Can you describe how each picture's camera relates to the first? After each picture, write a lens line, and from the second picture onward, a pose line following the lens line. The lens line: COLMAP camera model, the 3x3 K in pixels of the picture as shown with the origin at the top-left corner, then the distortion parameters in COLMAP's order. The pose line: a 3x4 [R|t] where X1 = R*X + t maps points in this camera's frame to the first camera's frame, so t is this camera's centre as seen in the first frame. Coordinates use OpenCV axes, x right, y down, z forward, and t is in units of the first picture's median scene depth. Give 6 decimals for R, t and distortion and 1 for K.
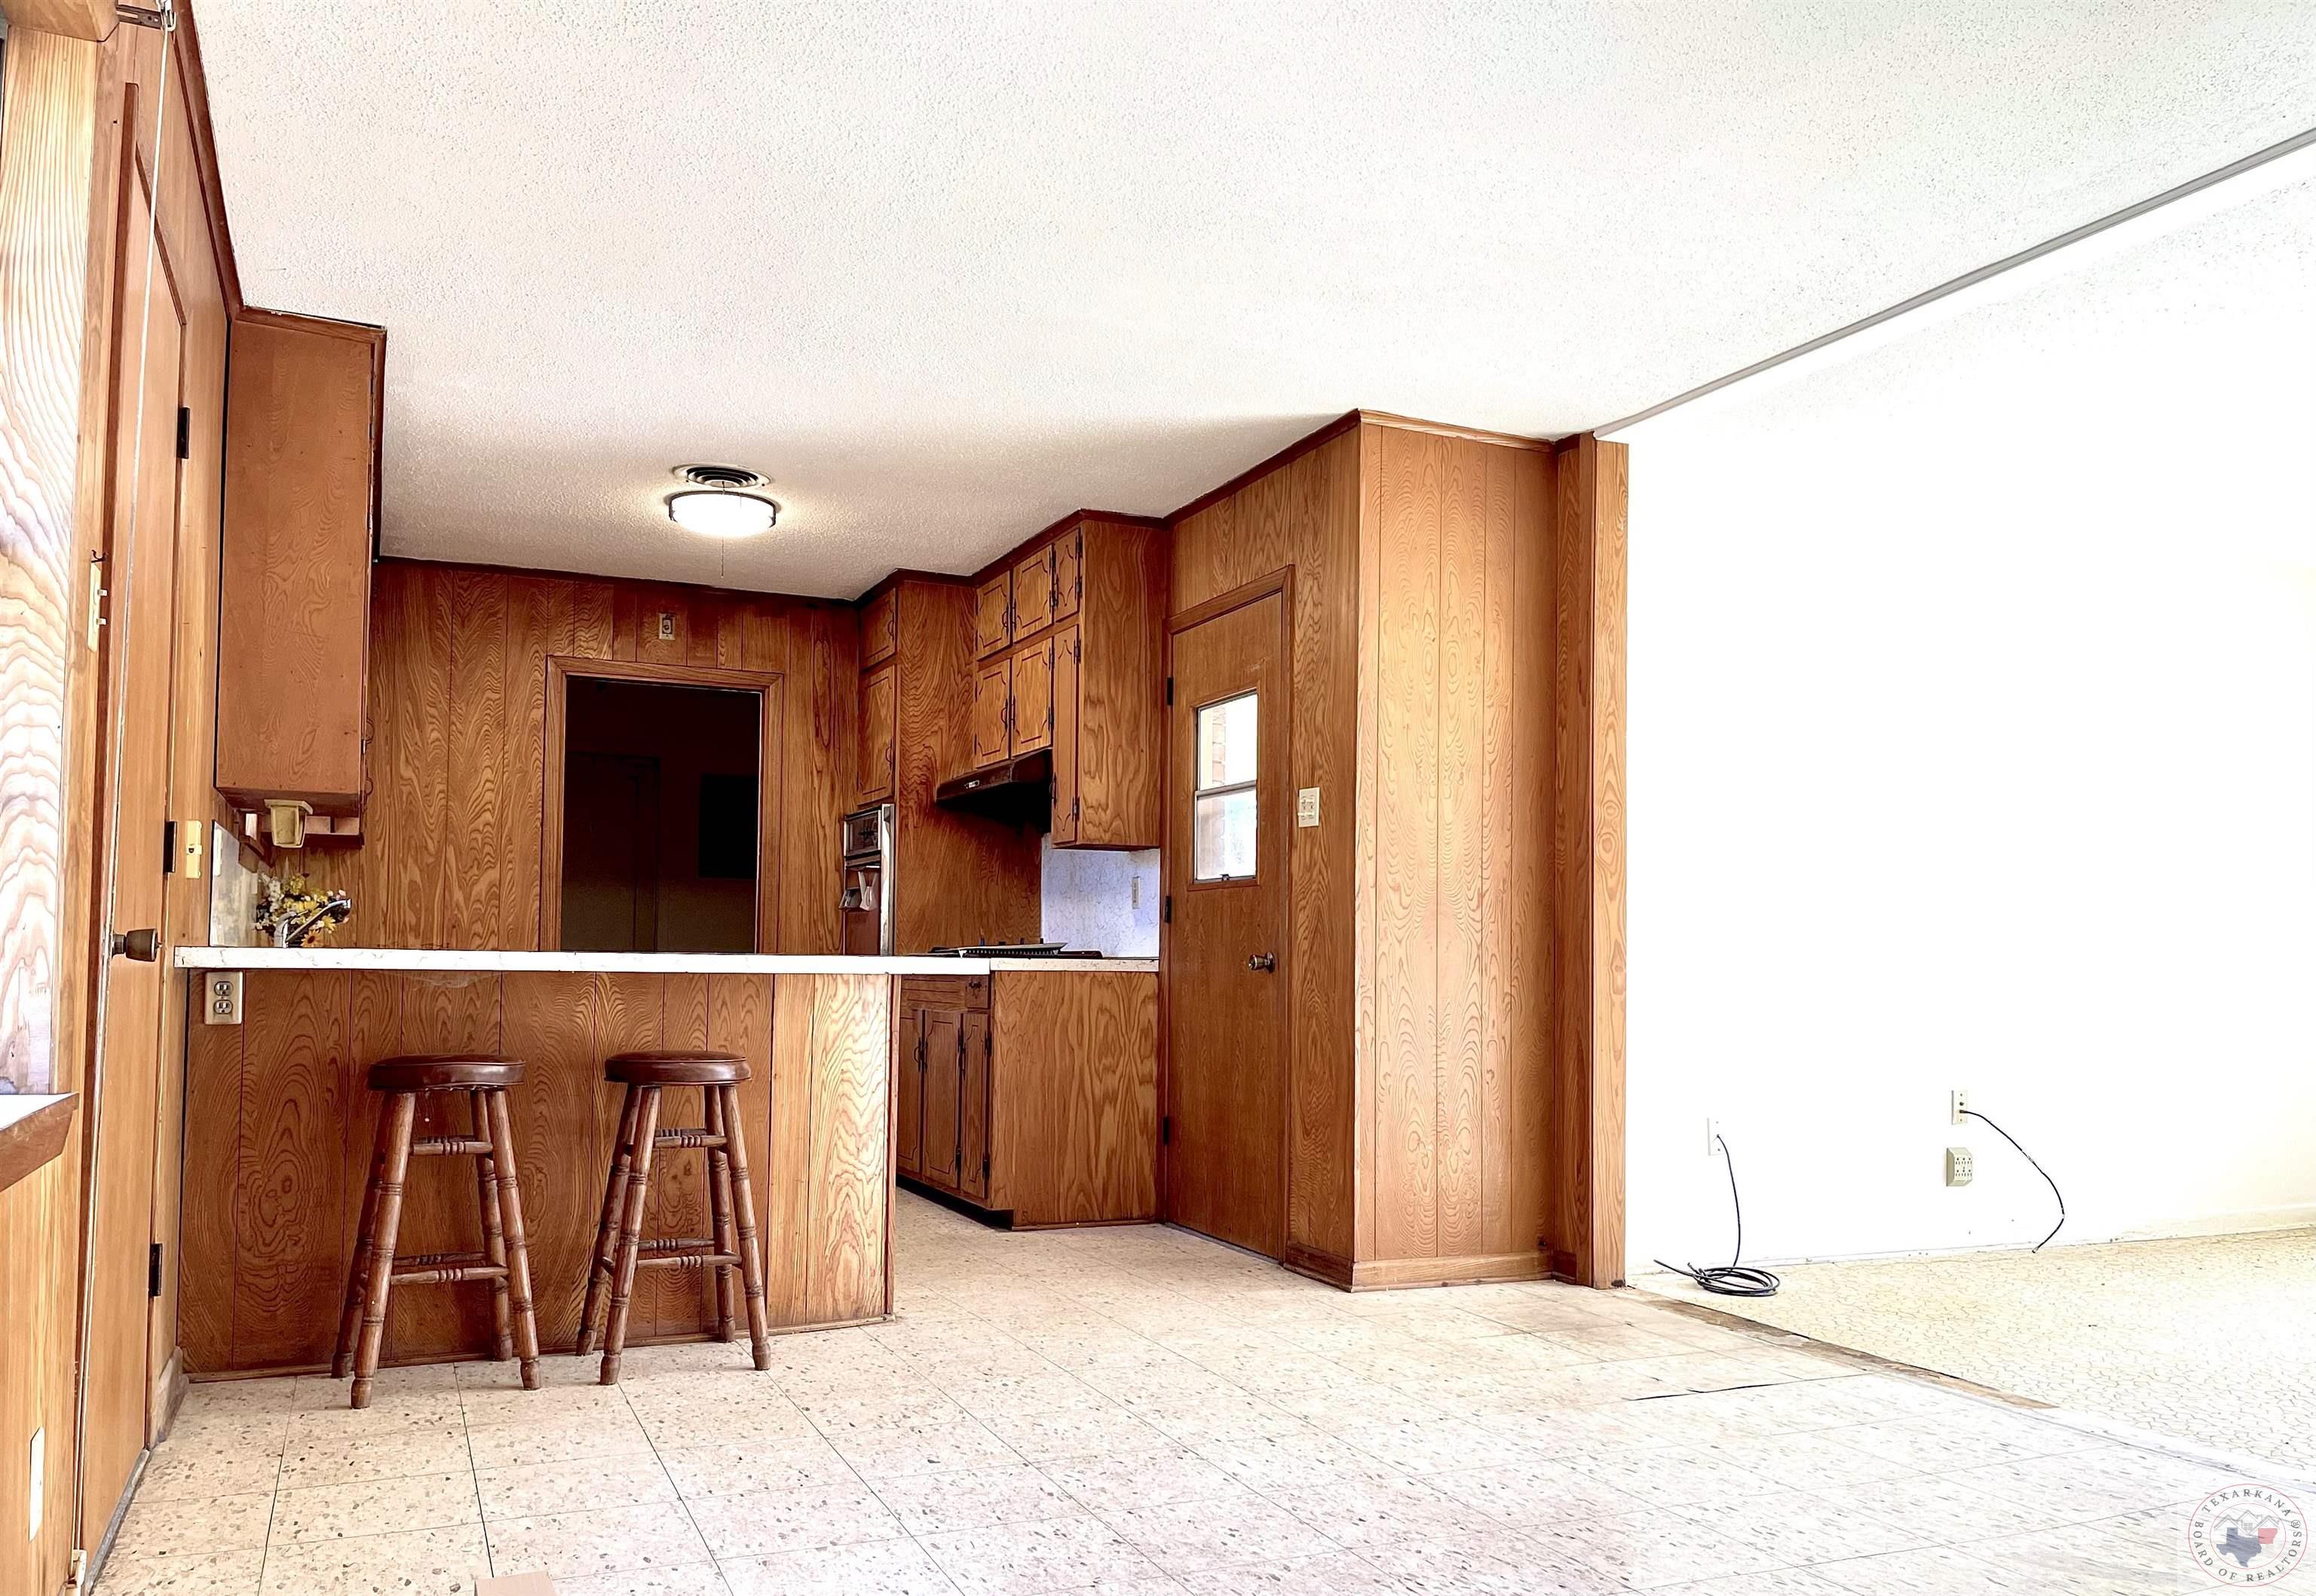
lens RADIAL K [[1789.0, 0, 1139.5], [0, 1789.0, 886.9], [0, 0, 1]] dist [0.064072, -0.046626]
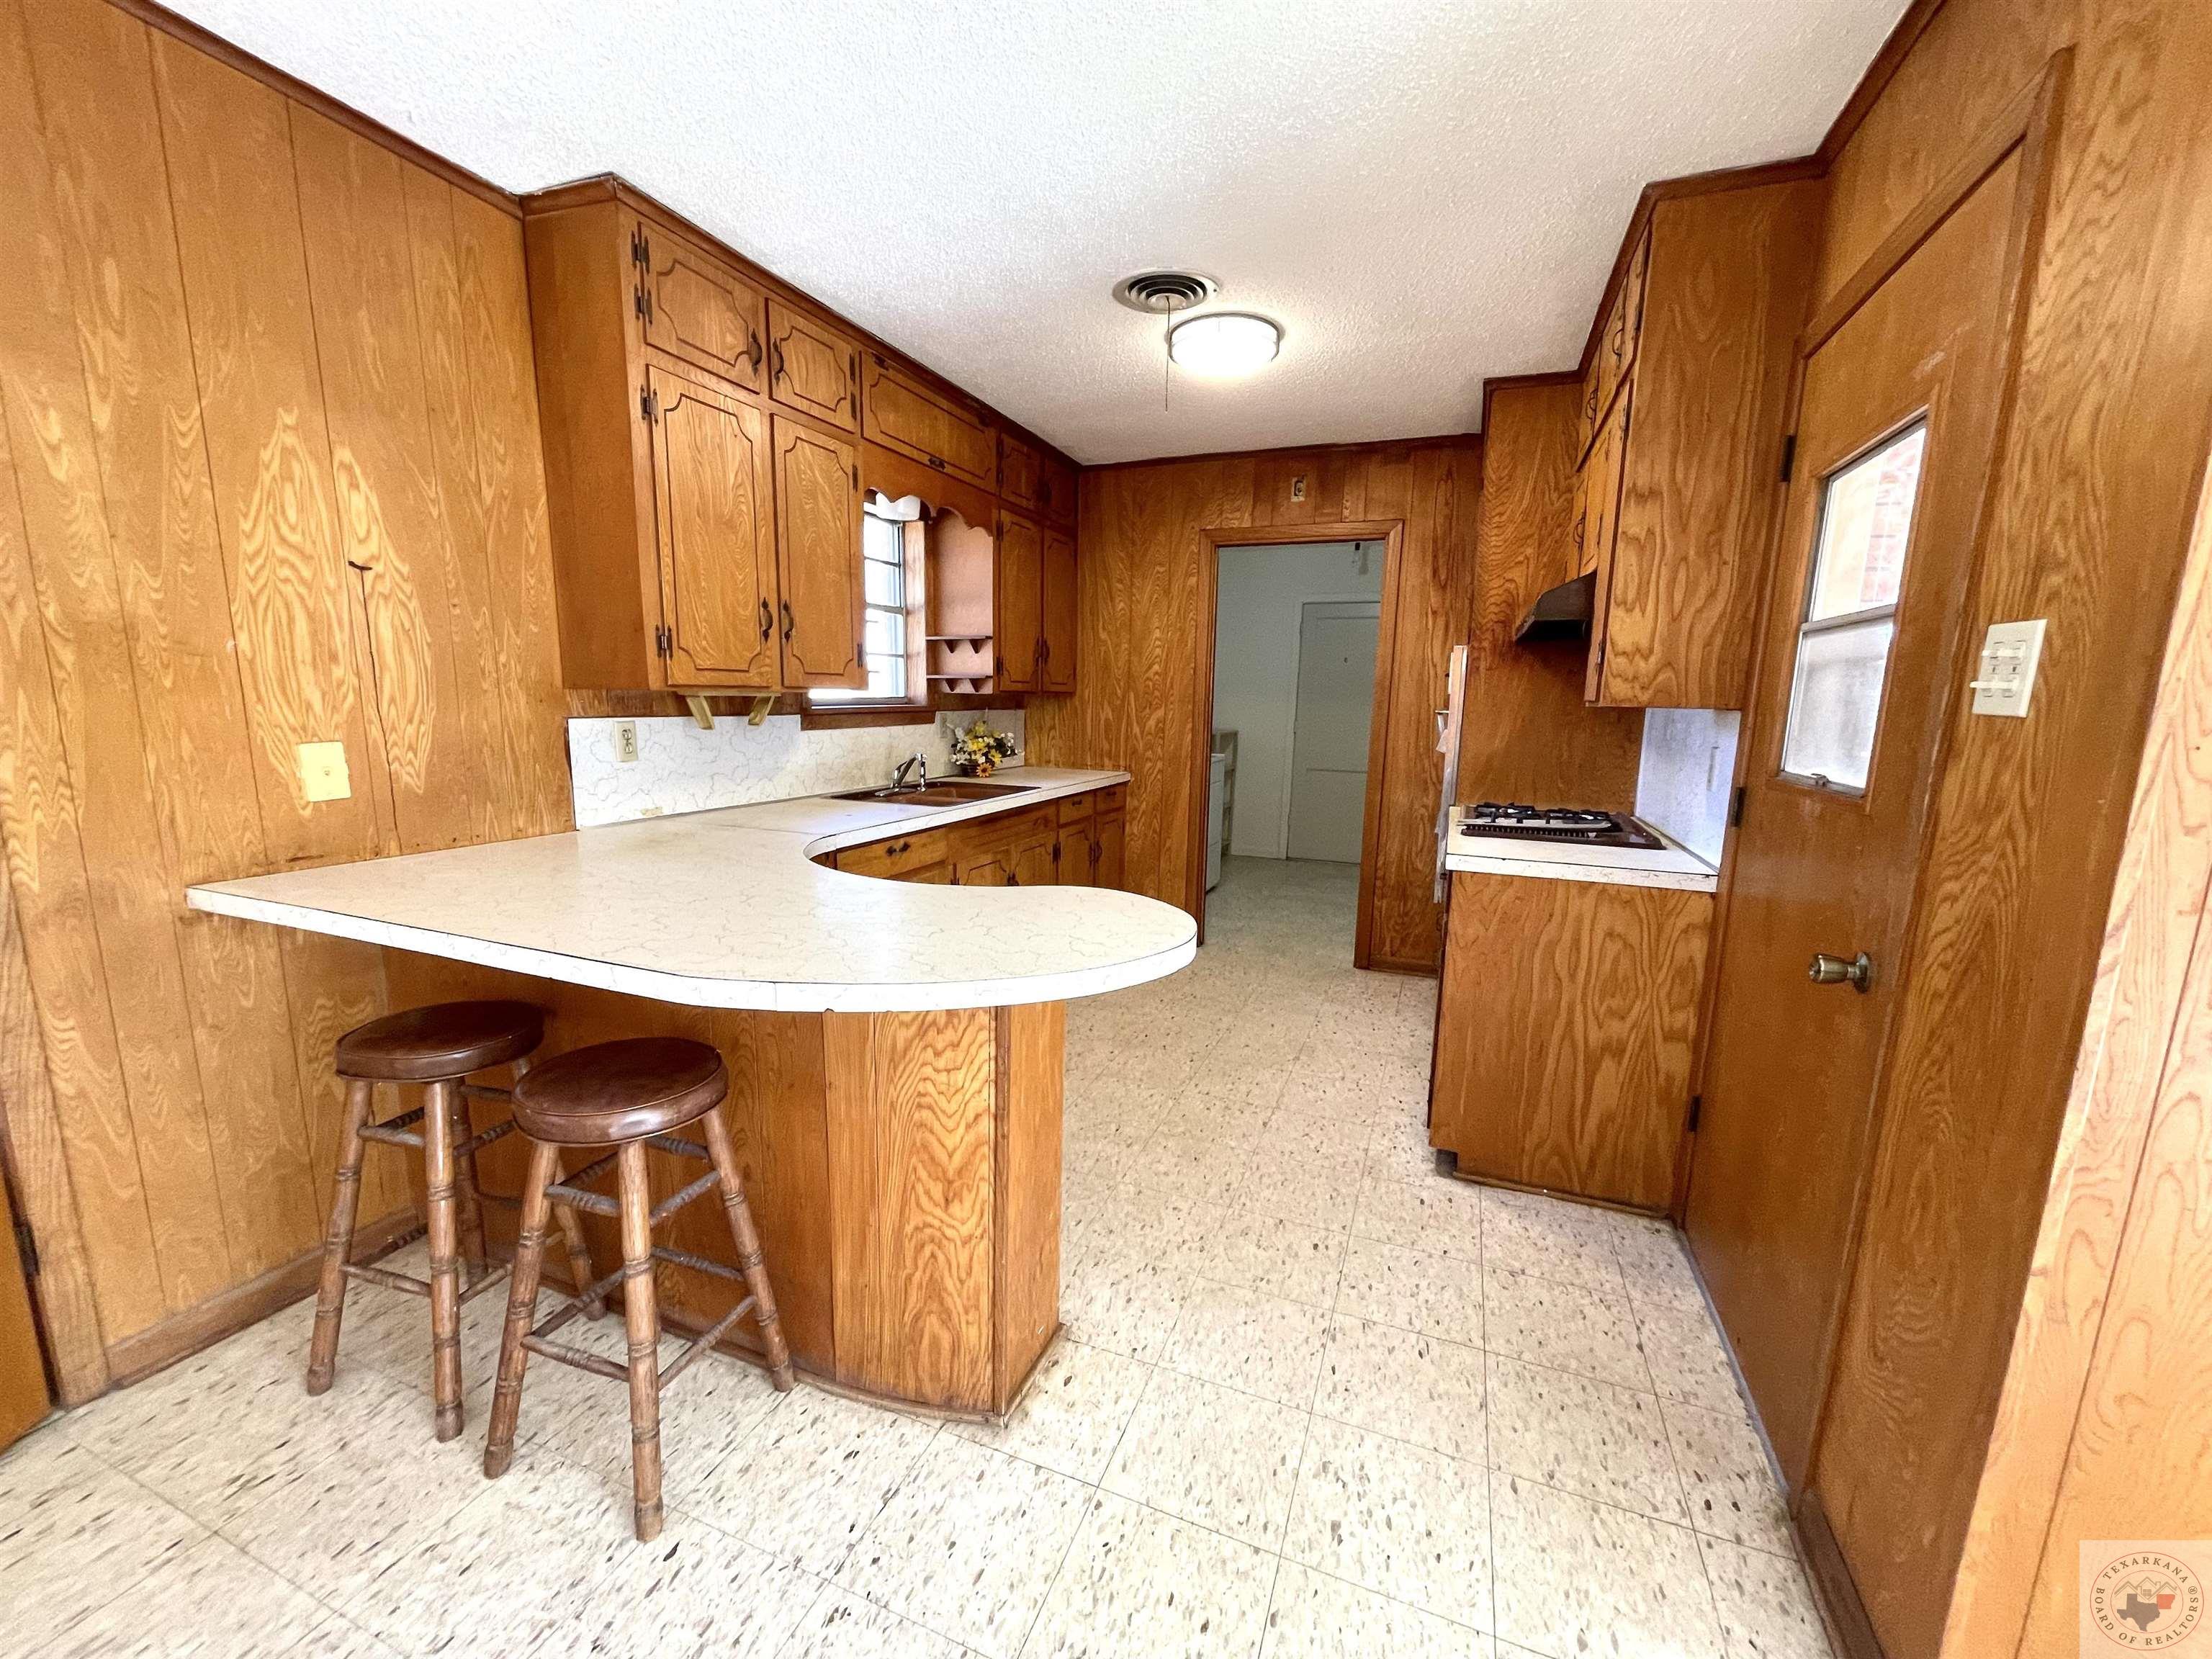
lens RADIAL K [[895.0, 0, 1086.9], [0, 895.0, 856.0], [0, 0, 1]] dist [-0.006526, 0.000229]
pose [[0.699743, 0.126965, -0.703021, 0.082083], [0.020208, 0.980169, 0.197131, -0.040042], [0.714108, -0.152148, 0.683301, 0.598393]]
